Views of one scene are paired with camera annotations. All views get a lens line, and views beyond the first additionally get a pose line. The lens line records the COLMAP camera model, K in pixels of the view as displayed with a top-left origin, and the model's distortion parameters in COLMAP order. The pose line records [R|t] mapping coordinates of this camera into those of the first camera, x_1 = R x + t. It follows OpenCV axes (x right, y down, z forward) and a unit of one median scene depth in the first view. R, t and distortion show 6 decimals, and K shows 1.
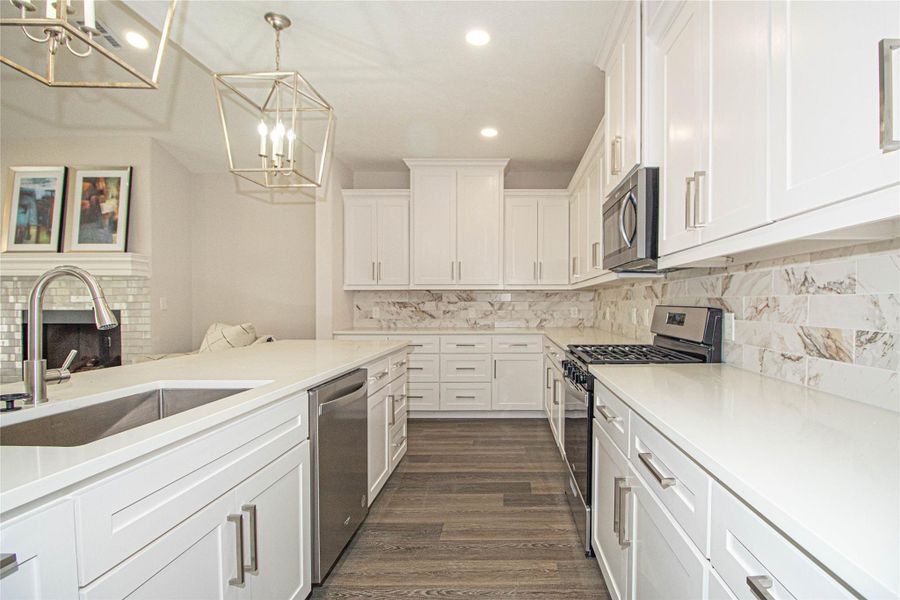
lens RADIAL K [[440.1, 0, 514.4], [0, 440.1, 315.2], [0, 0, 1]] dist [-0.017305, -0.001154]
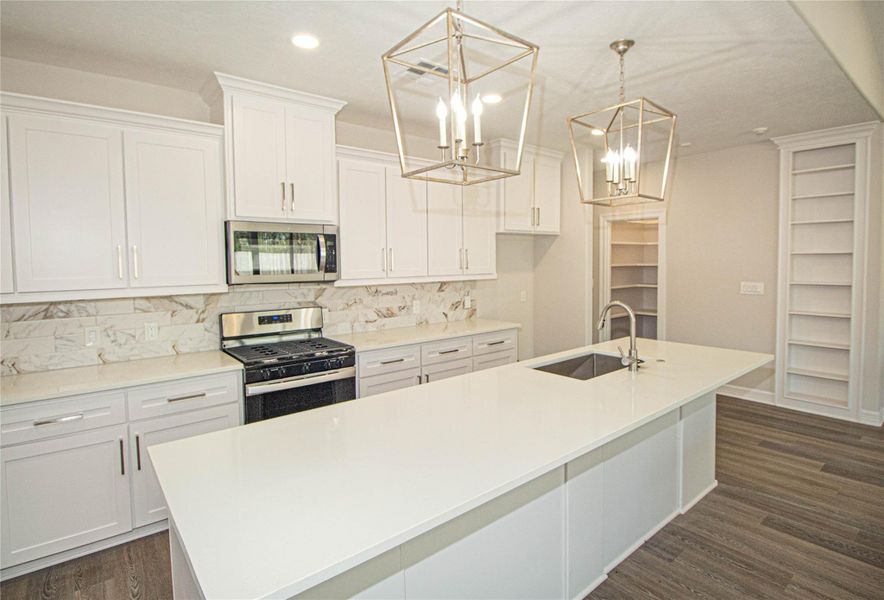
lens RADIAL K [[456.1, 0, 455.9], [0, 456.1, 278.8], [0, 0, 1]] dist [-0.010374, -0.001157]
pose [[-0.638194, -0.025645, 0.769449, -0.648727], [0.030634, 0.997808, 0.058664, -0.109985], [-0.769266, 0.061011, -0.636009, 0.865458]]
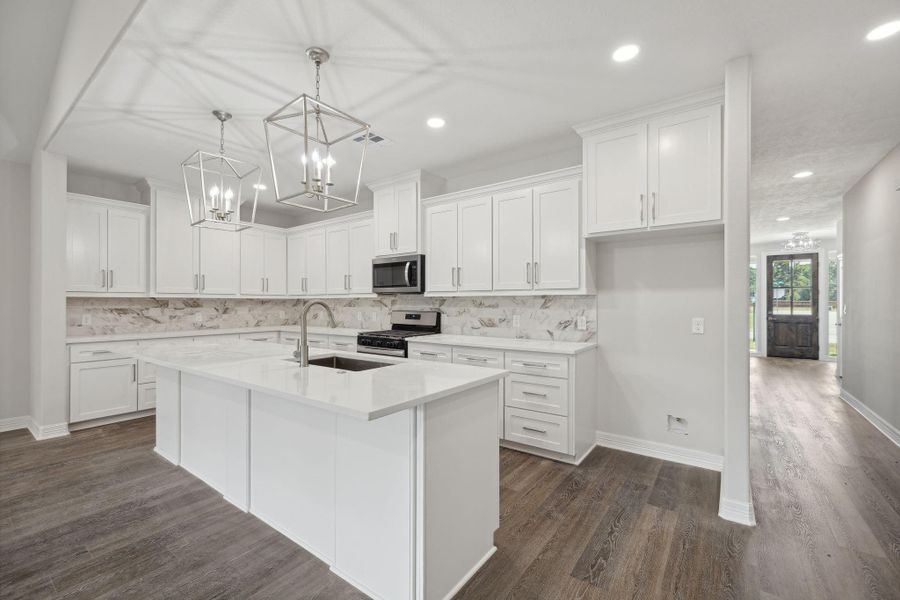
lens RADIAL K [[374.5, 0, 449.4], [0, 374.5, 302.4], [0, 0, 1]] dist [0.001366, 0.000158]
pose [[0.604948, 0.001386, 0.796264, -0.619269], [0.020473, 0.999641, -0.017294, -0.016753], [-0.796002, 0.026764, 0.604702, -0.185474]]
